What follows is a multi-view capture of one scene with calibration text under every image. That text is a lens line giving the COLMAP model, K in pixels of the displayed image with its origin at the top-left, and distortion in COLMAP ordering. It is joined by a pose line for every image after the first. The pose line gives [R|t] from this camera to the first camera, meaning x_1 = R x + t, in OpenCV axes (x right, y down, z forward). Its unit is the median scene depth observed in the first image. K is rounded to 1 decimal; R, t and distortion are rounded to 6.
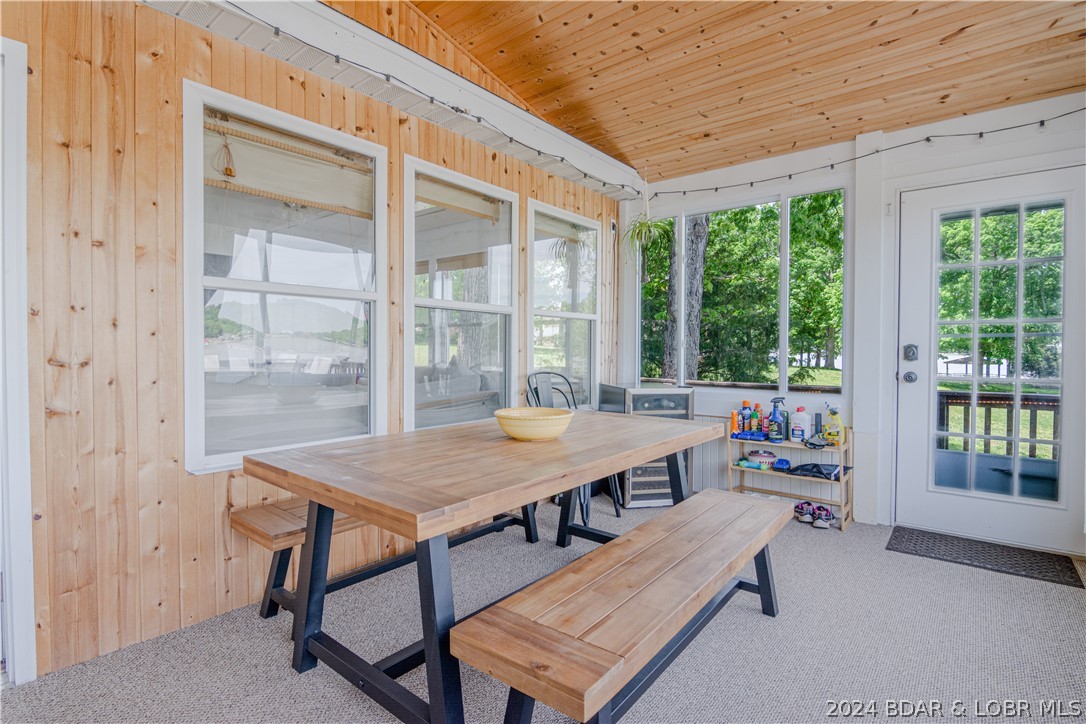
lens RADIAL K [[520.8, 0, 538.3], [0, 520.8, 359.3], [0, 0, 1]] dist [-0.012040, -0.001794]
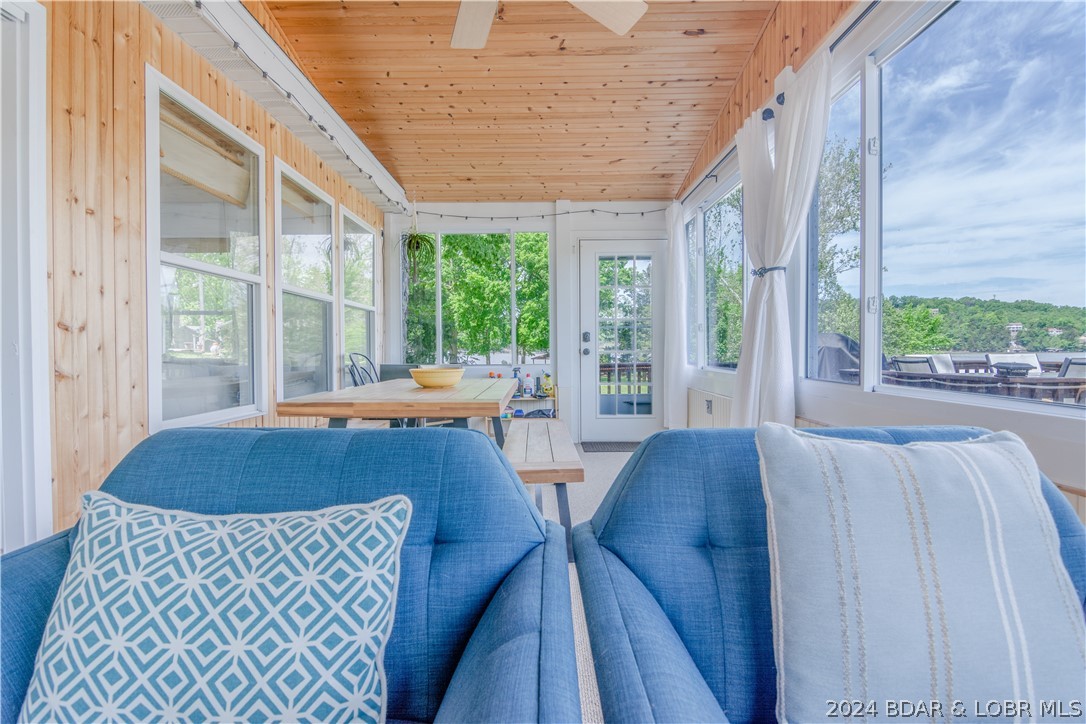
lens RADIAL K [[520.8, 0, 538.1], [0, 520.8, 360.2], [0, 0, 1]] dist [-0.012040, -0.001794]
pose [[0.773445, -0.020908, 0.633519, -0.551692], [0.021369, 0.999748, 0.006906, 0.055414], [-0.633503, 0.008196, 0.773696, -0.236057]]
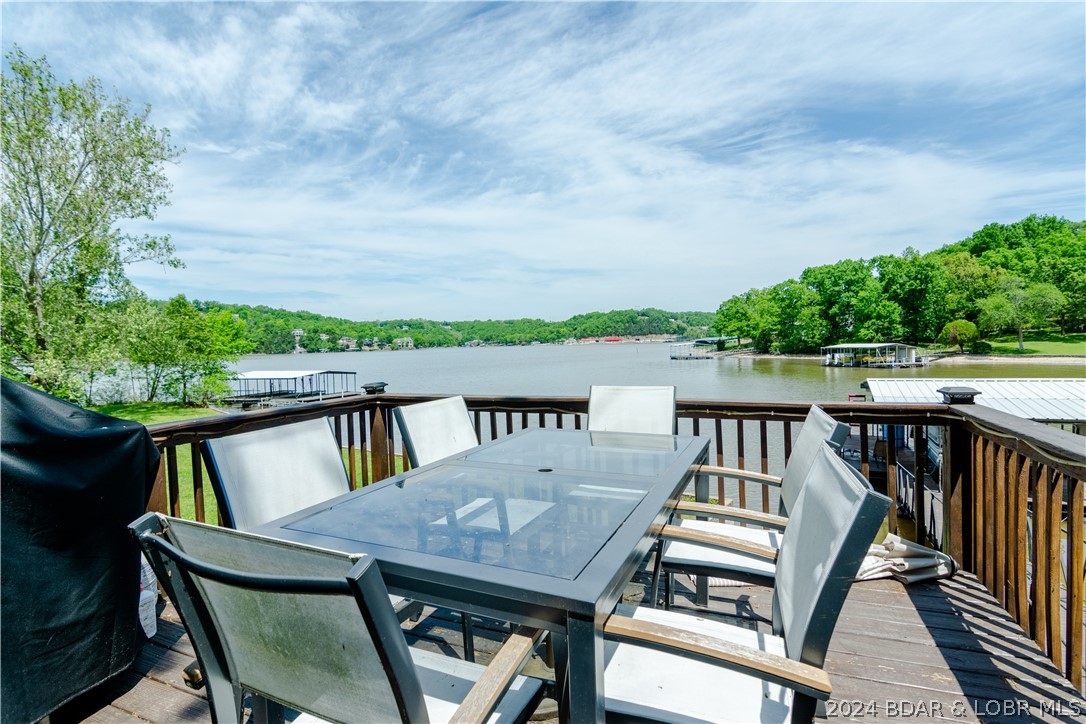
lens RADIAL K [[520.8, 0, 543.3], [0, 520.8, 361.3], [0, 0, 1]] dist [-0.012040, -0.001794]
pose [[-0.298986, -0.030222, 0.953779, -0.481555], [0.042378, 0.998092, 0.044910, 0.052424], [-0.953316, 0.053847, -0.297135, -0.217253]]
